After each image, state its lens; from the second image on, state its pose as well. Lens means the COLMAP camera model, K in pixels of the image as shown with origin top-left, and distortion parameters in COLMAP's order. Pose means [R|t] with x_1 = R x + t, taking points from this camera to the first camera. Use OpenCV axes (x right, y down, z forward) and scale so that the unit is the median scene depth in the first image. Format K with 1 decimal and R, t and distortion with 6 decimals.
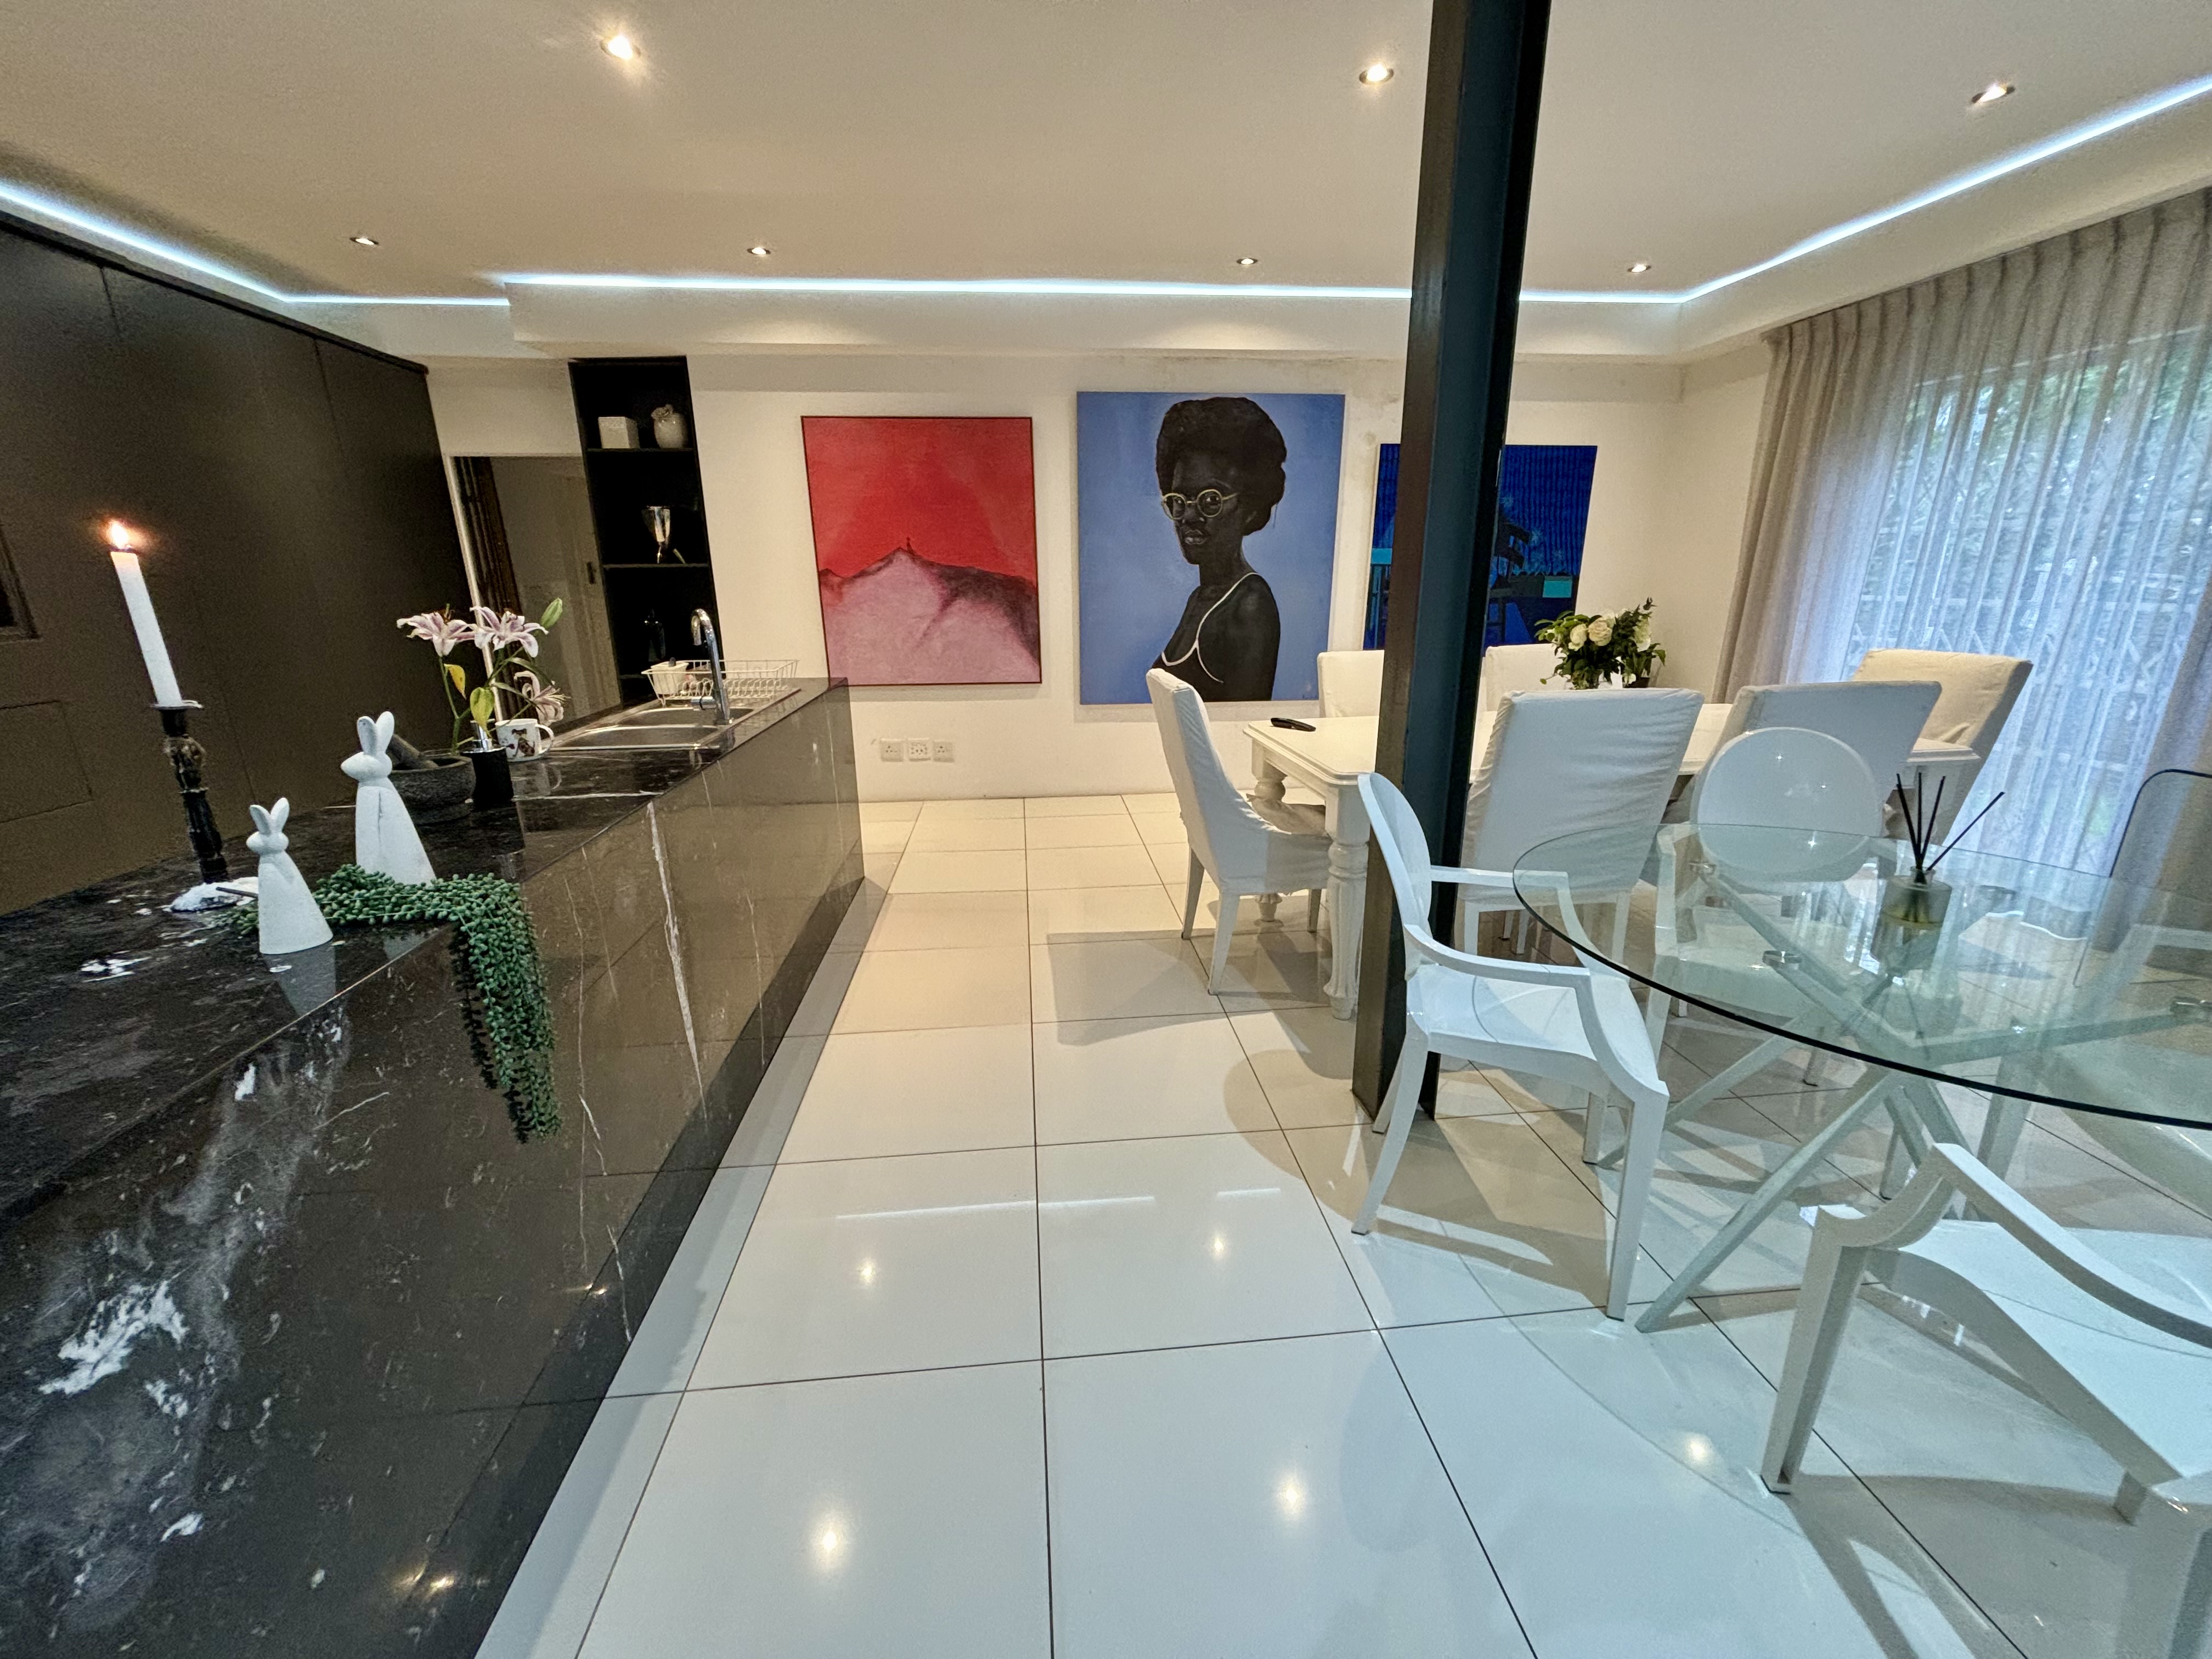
lens RADIAL K [[889.8, 0, 1104.9], [0, 889.8, 824.4], [0, 0, 1]] dist [0.001190, -0.000351]
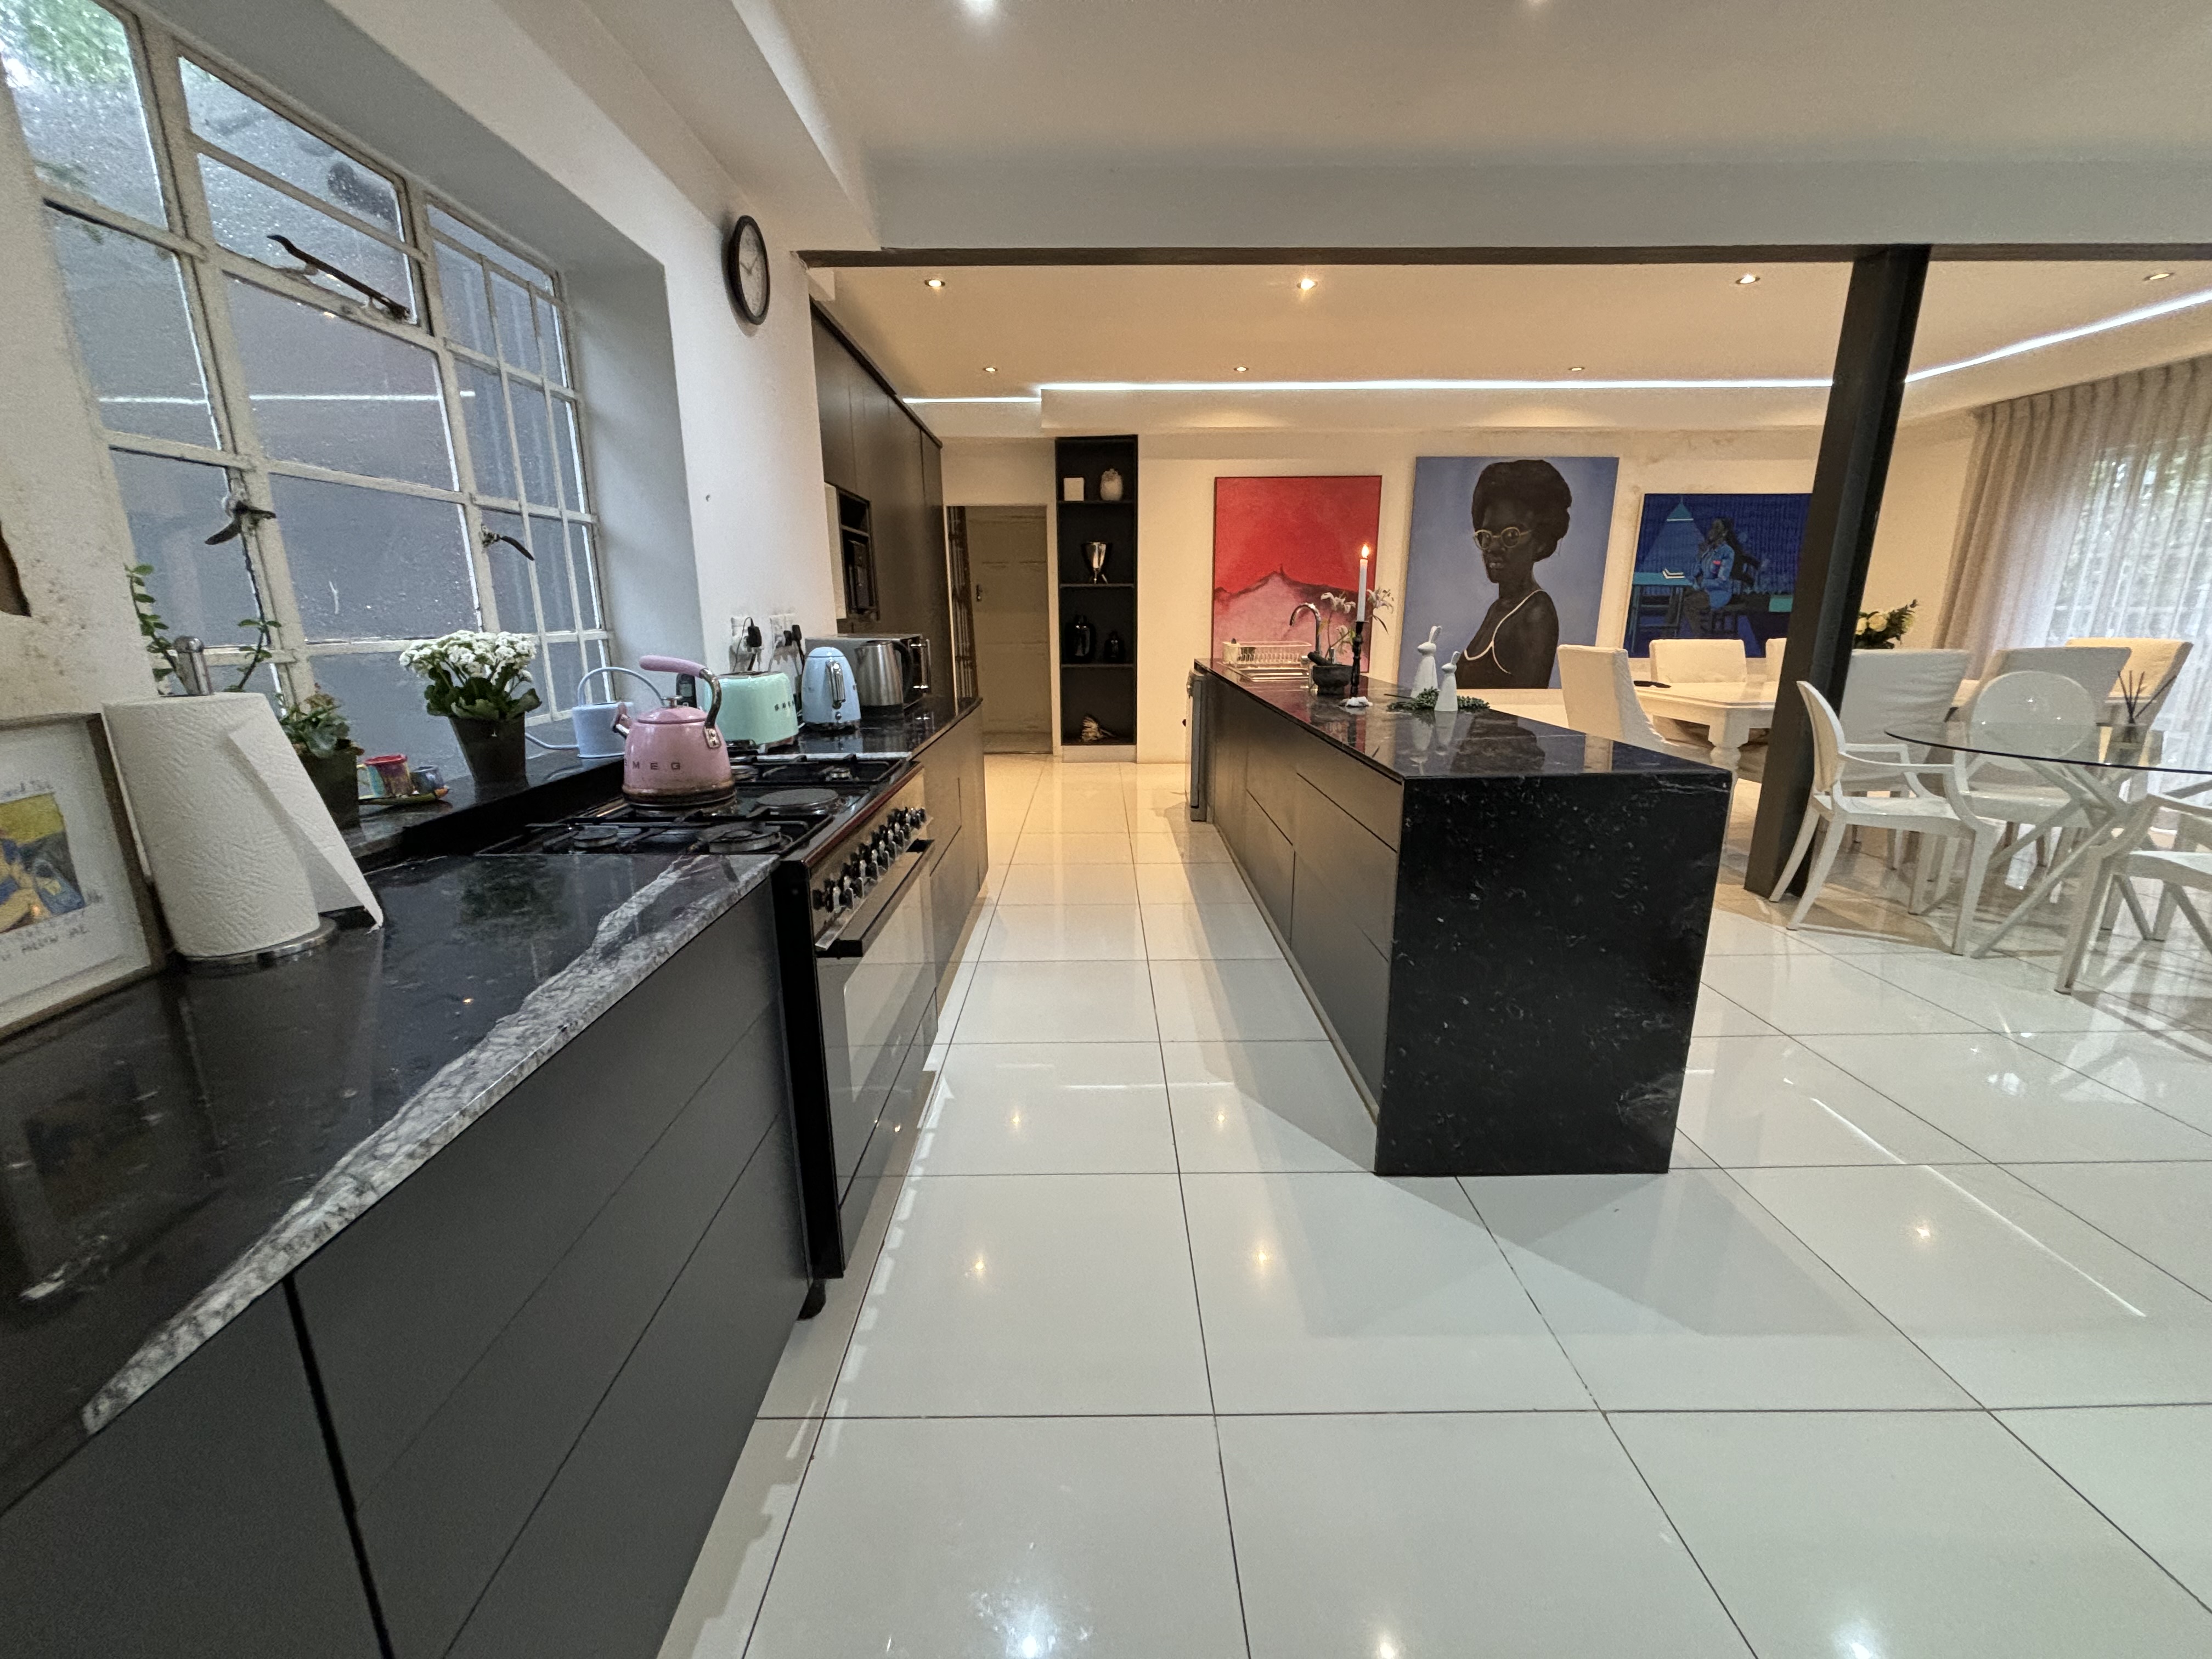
lens RADIAL K [[889.8, 0, 1103.7], [0, 889.8, 830.5], [0, 0, 1]] dist [0.001190, -0.000351]
pose [[0.996271, 0.024494, -0.082725, -0.394530], [-0.026871, 0.999254, -0.027747, 0.136301], [0.081984, 0.029867, 0.996186, -0.382968]]
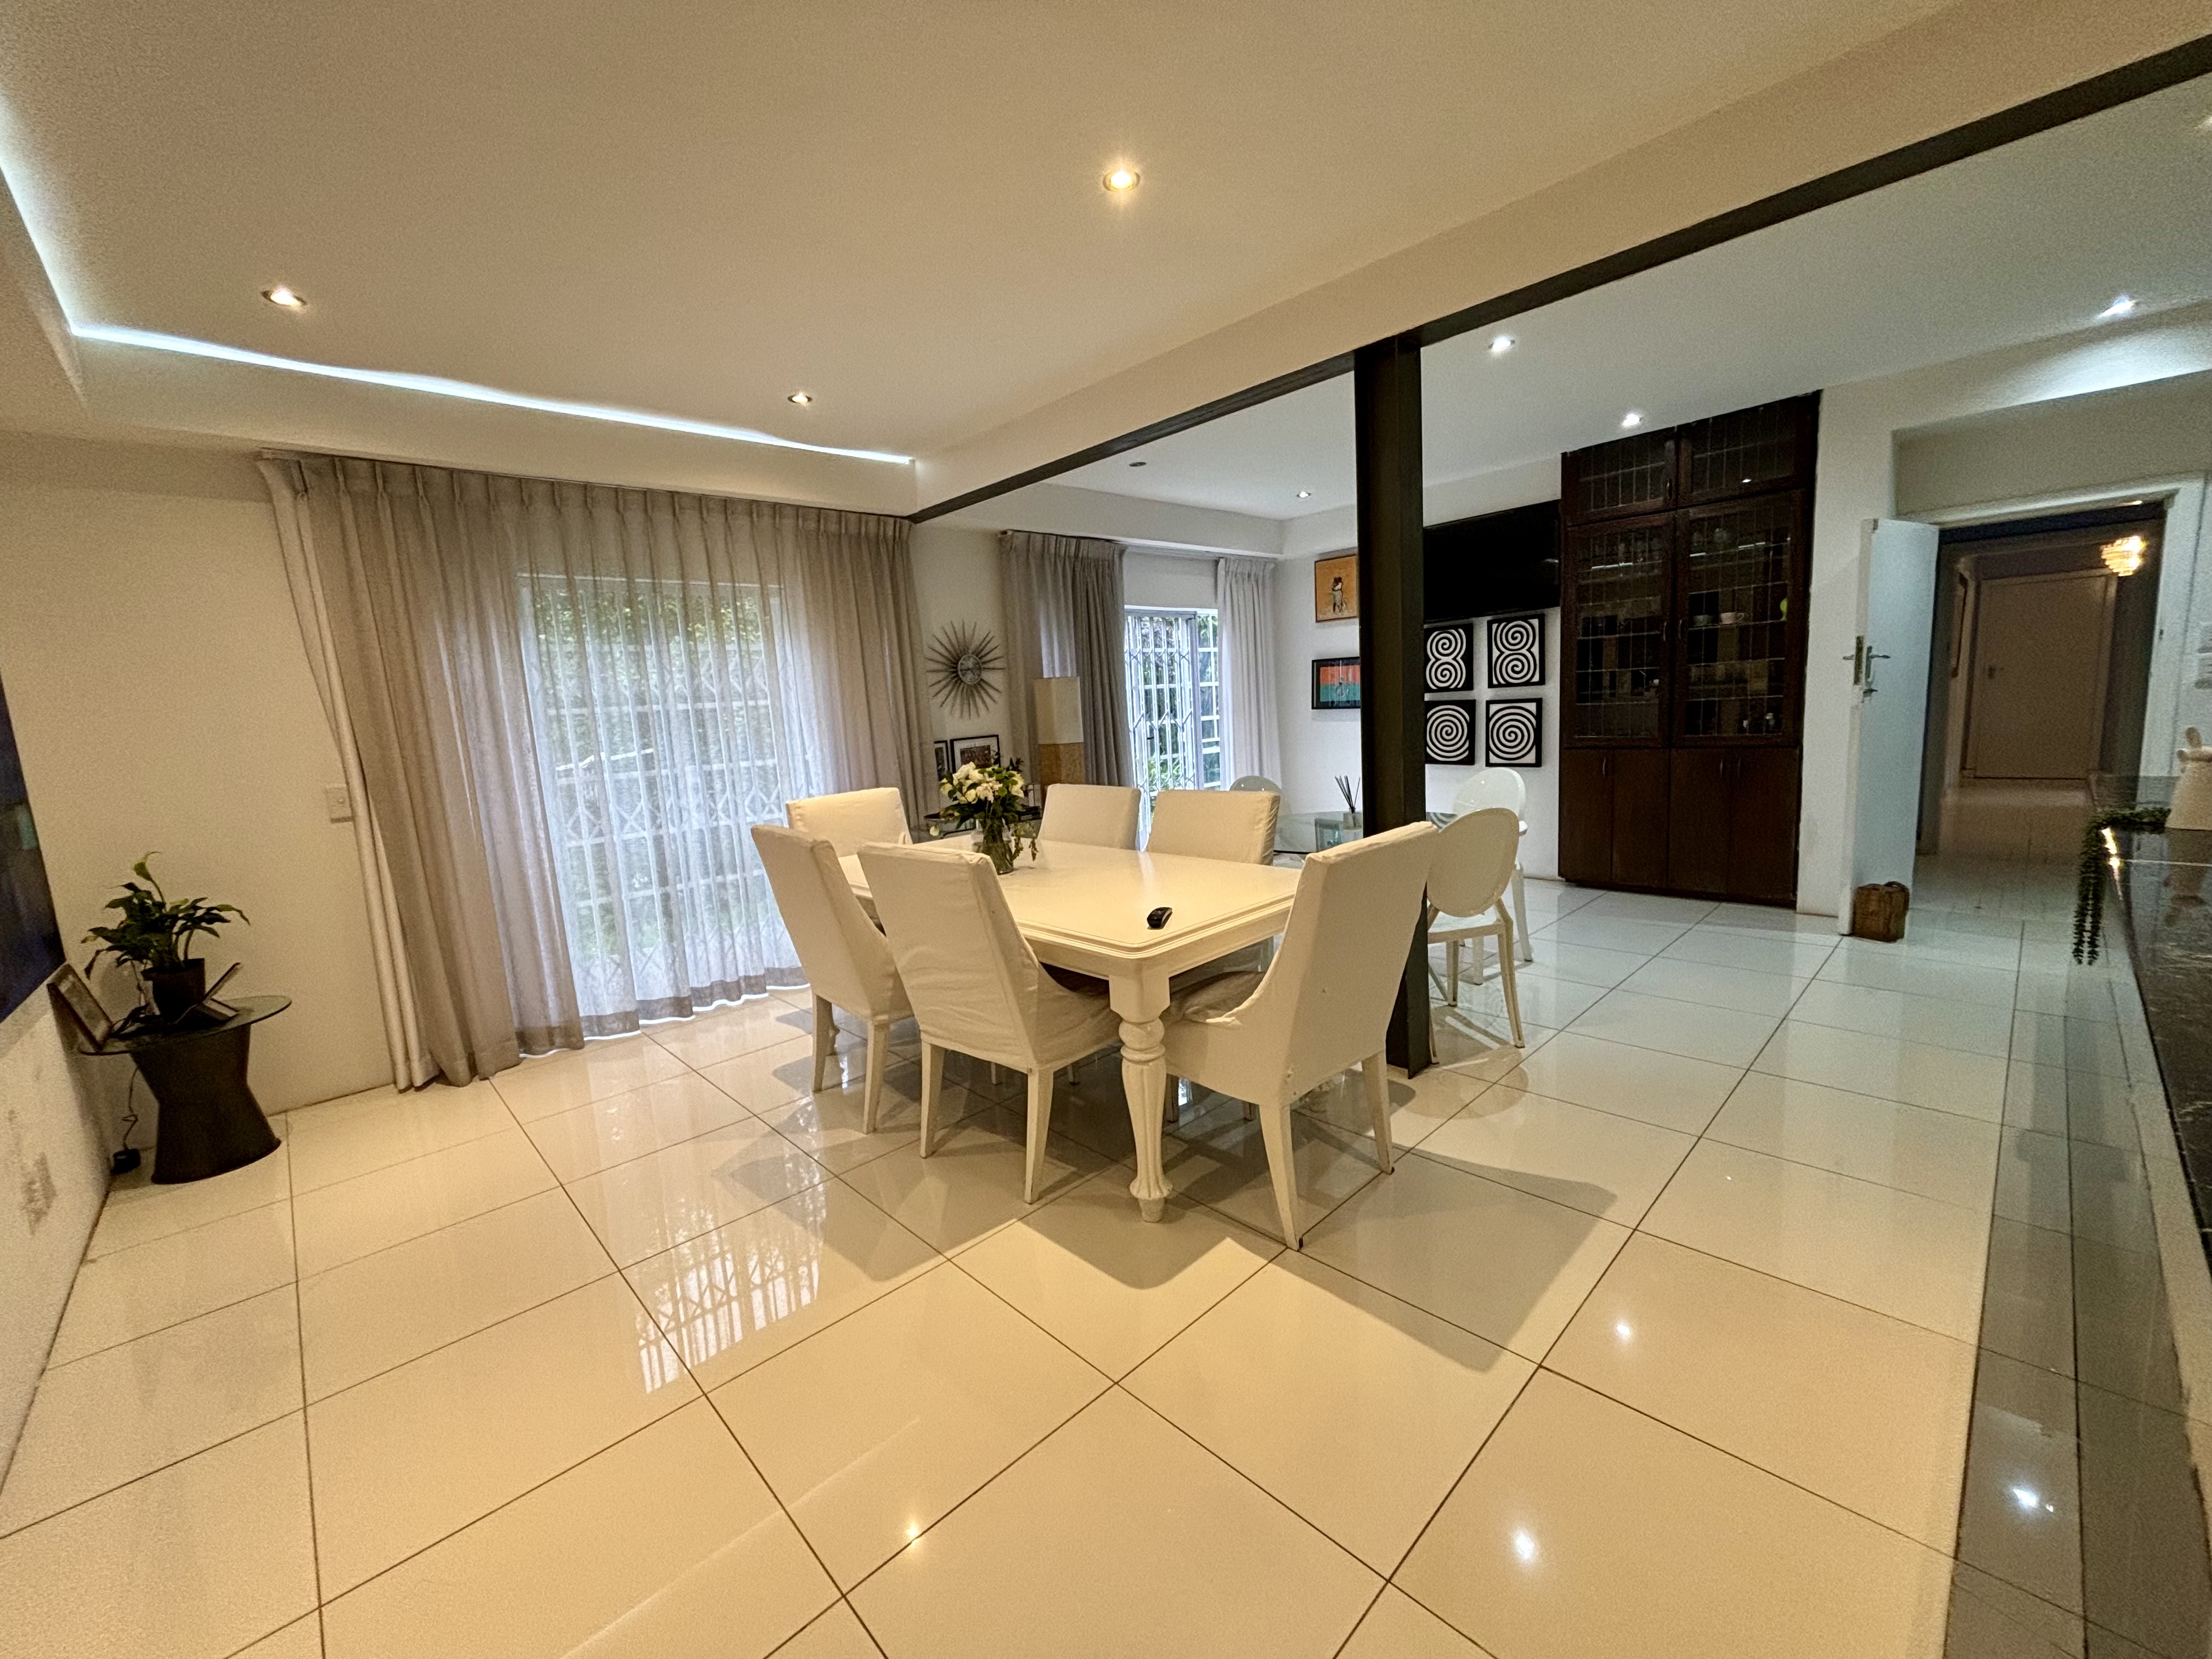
lens RADIAL K [[889.8, 0, 1099.8], [0, 889.8, 834.1], [0, 0, 1]] dist [0.001190, -0.000351]
pose [[-0.610846, -0.063588, 0.789192, -0.234000], [0.283968, 0.912858, 0.293347, -0.280460], [-0.739073, 0.403295, -0.539559, 0.969685]]
